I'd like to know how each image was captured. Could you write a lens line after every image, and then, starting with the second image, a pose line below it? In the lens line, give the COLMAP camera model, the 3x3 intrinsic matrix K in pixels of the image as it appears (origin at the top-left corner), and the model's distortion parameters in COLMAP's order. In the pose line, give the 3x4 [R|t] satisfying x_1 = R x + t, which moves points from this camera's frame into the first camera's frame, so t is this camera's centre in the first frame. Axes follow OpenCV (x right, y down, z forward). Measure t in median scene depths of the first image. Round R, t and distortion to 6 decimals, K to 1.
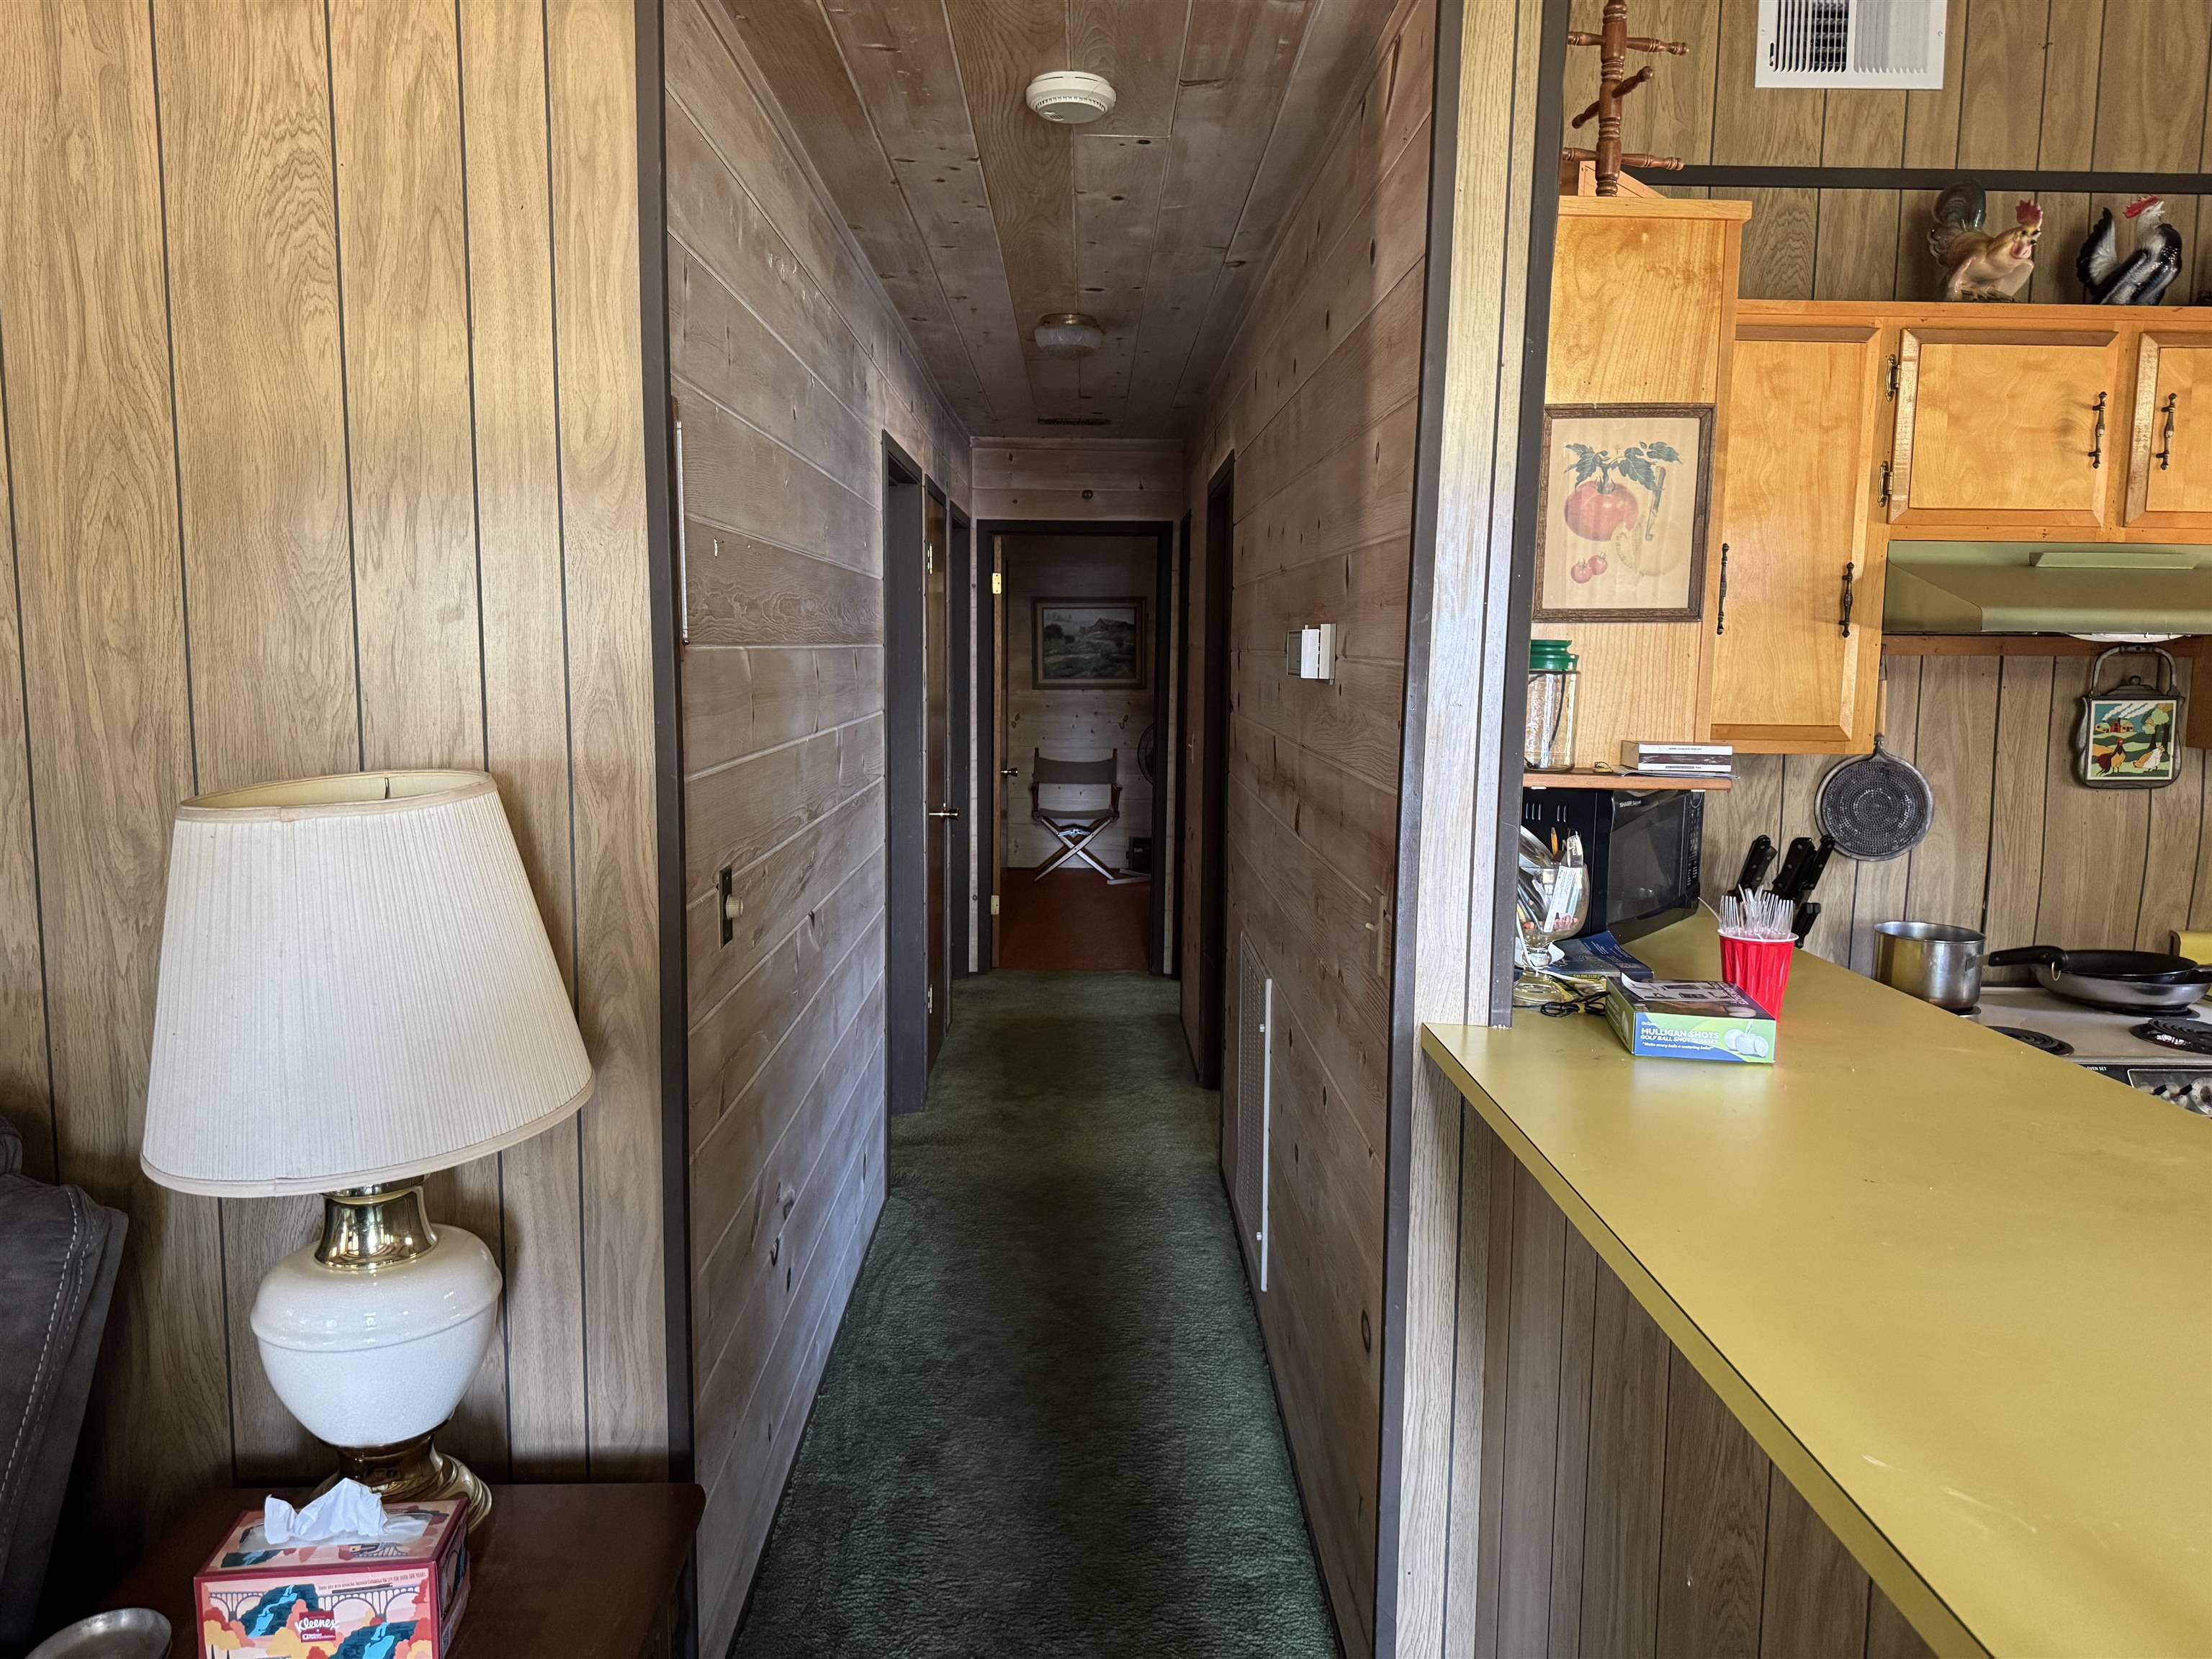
lens RADIAL K [[1578.0, 0, 1106.0], [0, 1578.0, 829.5], [0, 0, 1]] dist [0.000711, -0.007589]
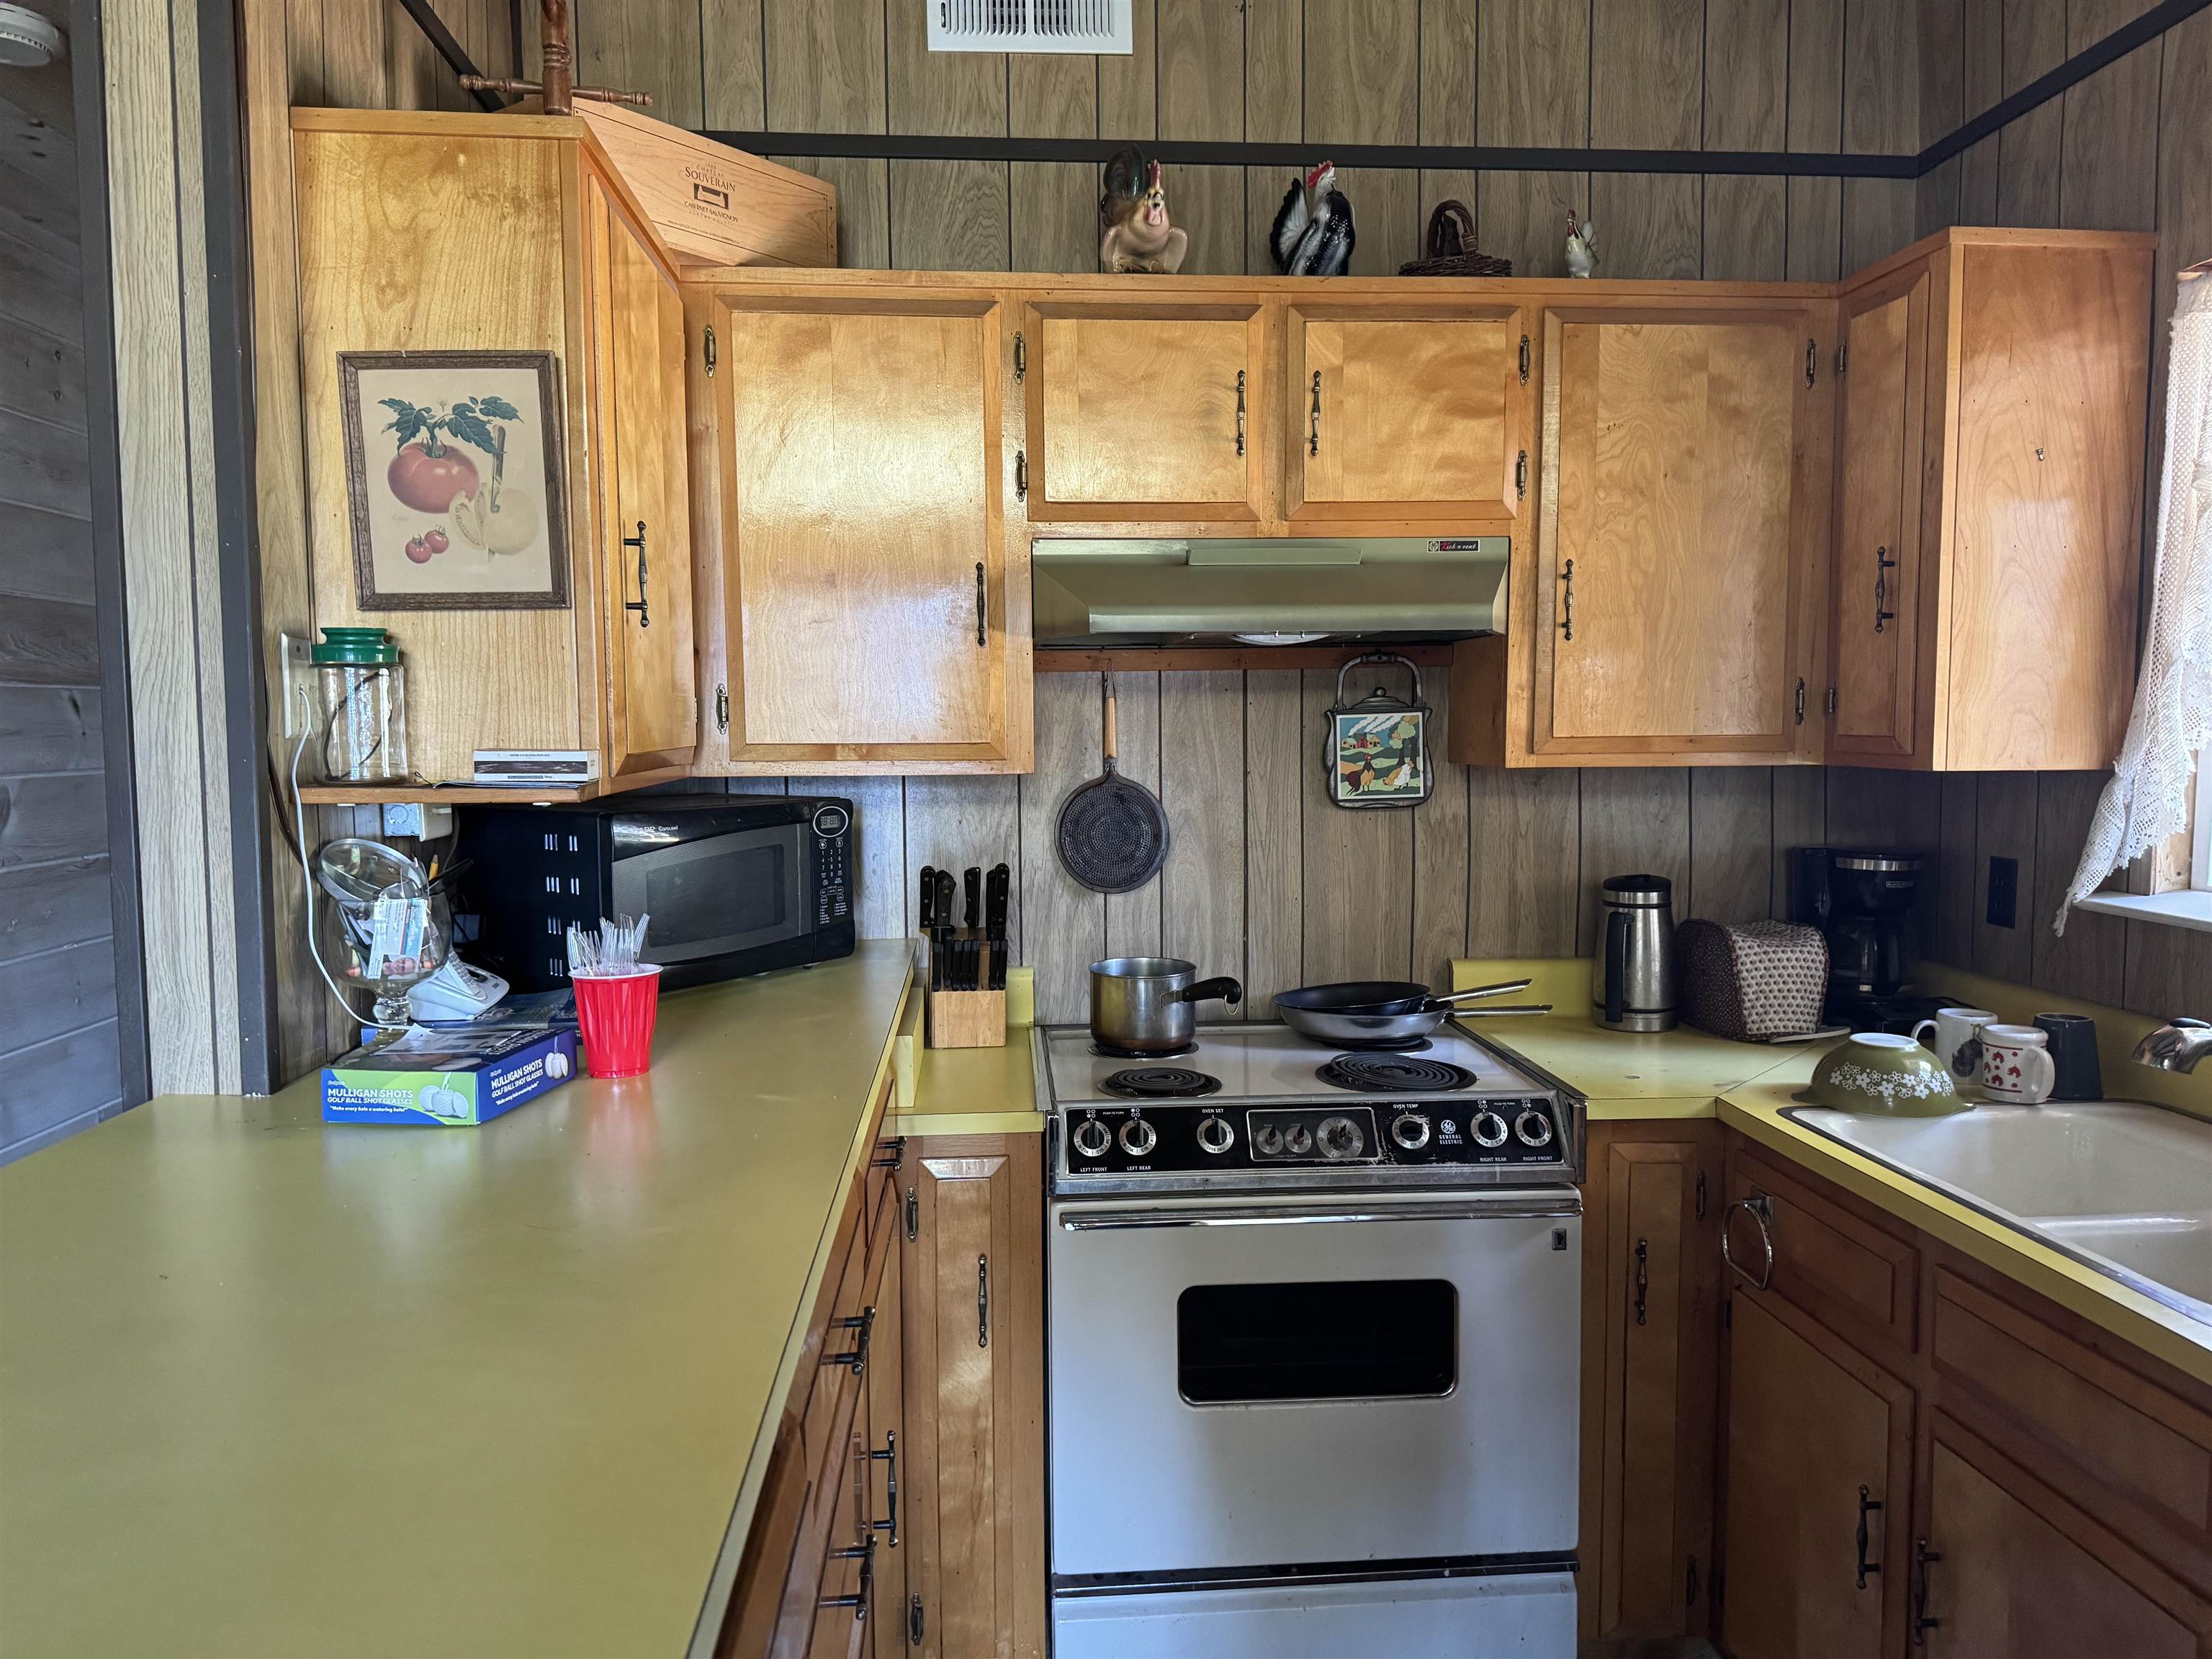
lens RADIAL K [[1550.3, 0, 1111.1], [0, 1550.3, 859.2], [0, 0, 1]] dist [0.108304, -0.214529]
pose [[0.996881, -0.026854, 0.074215, 0.436740], [0.028991, 0.999191, -0.027858, 0.026493], [-0.073406, 0.029923, 0.996853, 0.097966]]
